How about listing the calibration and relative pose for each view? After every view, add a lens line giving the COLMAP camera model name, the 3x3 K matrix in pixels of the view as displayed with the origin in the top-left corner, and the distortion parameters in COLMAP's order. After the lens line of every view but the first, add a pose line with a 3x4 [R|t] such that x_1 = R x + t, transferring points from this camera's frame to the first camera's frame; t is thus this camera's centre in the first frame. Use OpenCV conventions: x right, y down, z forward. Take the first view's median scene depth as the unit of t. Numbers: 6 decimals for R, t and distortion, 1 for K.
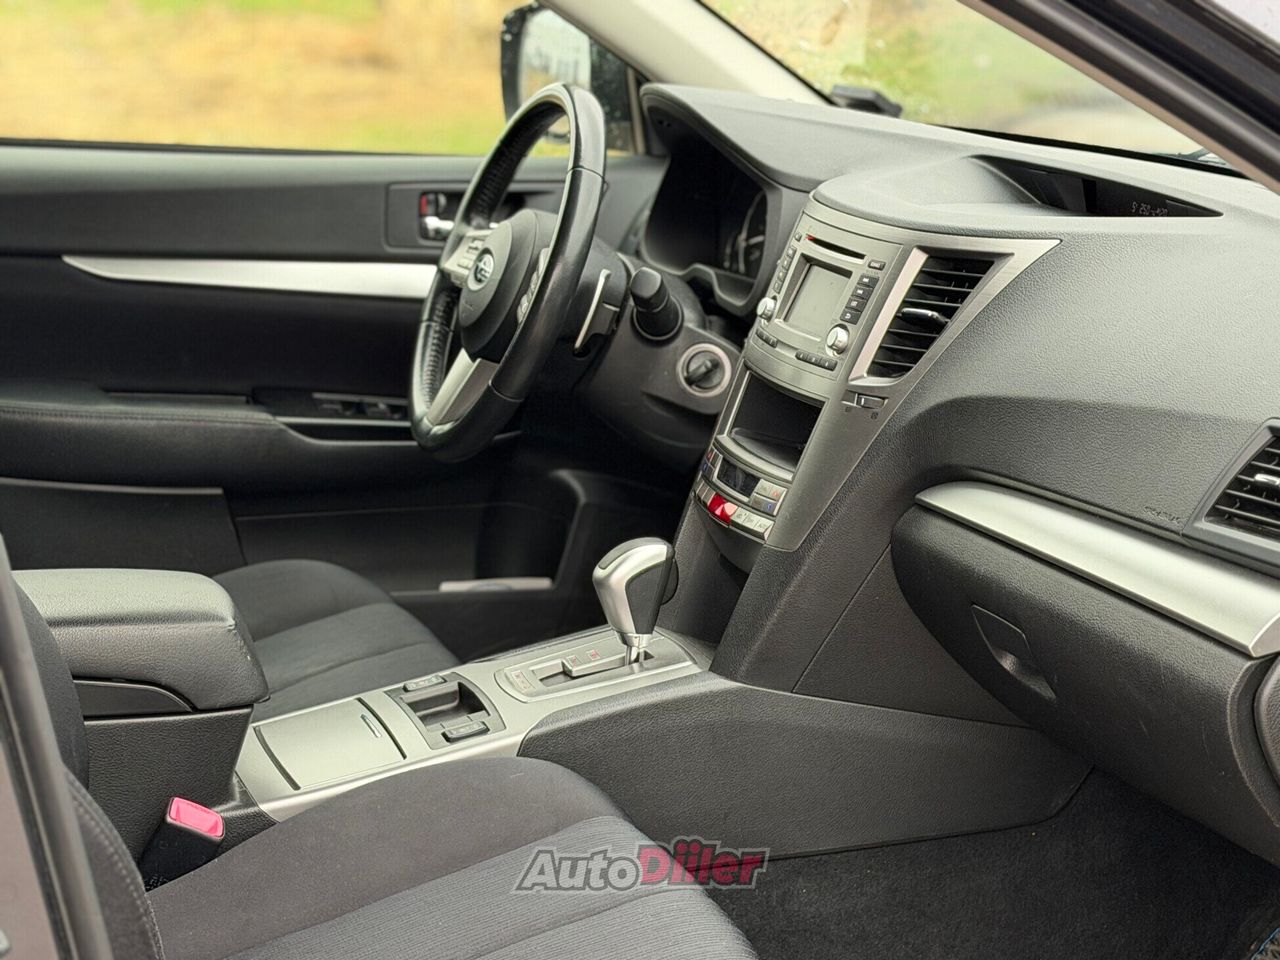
lens RADIAL K [[2876.2, 0, 640.0], [0, 2876.2, 480.0], [0, 0, 1]] dist [0.067966, 0.308842]
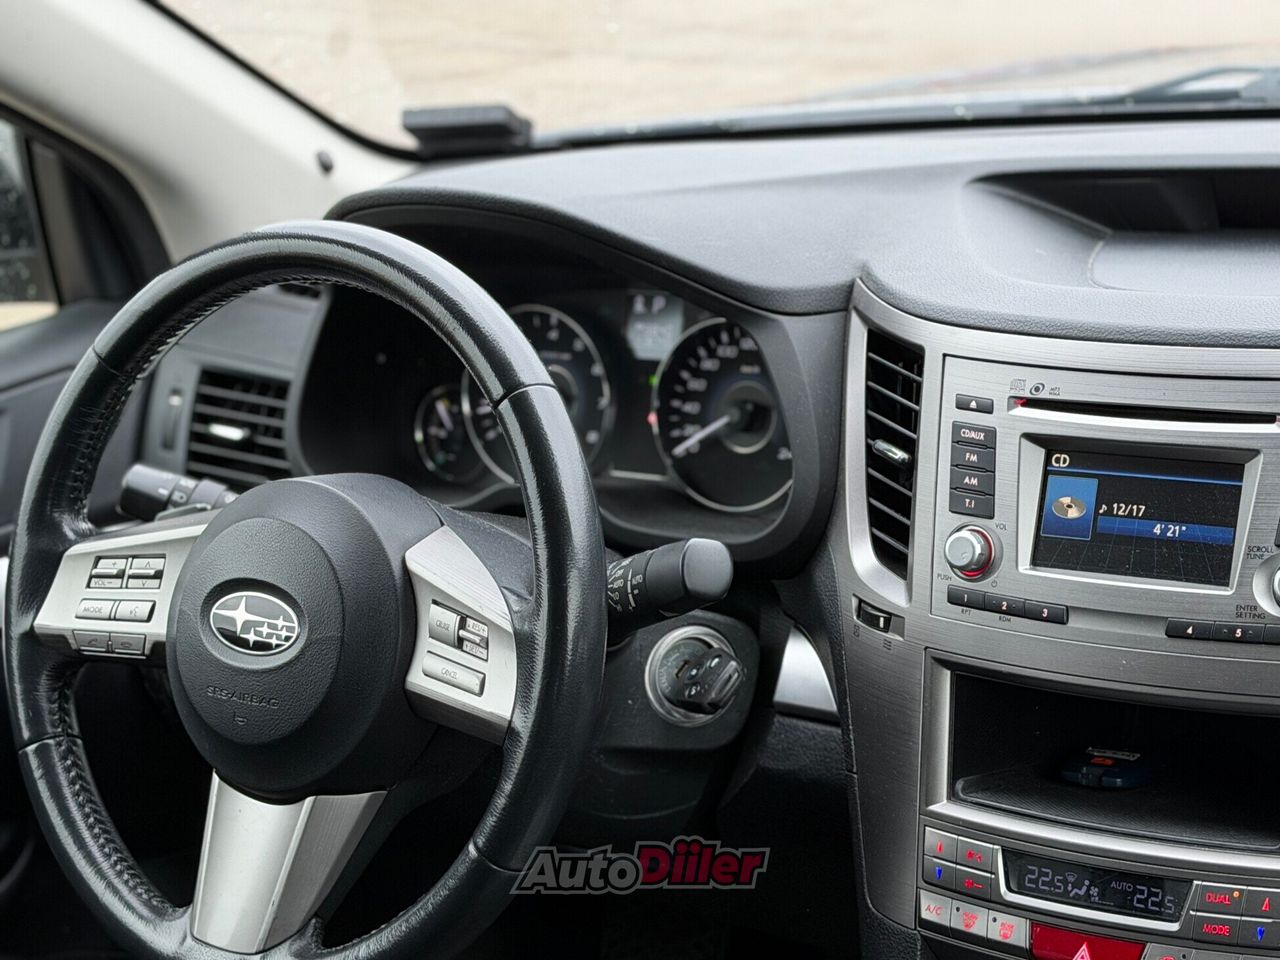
lens RADIAL K [[2876.2, 0, 640.0], [0, 2876.2, 480.0], [0, 0, 1]] dist [0.067966, 0.308842]
pose [[0.779655, -0.287251, 0.556440, -0.289584], [0.254746, 0.957224, 0.137211, -0.157782], [-0.572052, 0.034774, 0.819480, 0.592431]]
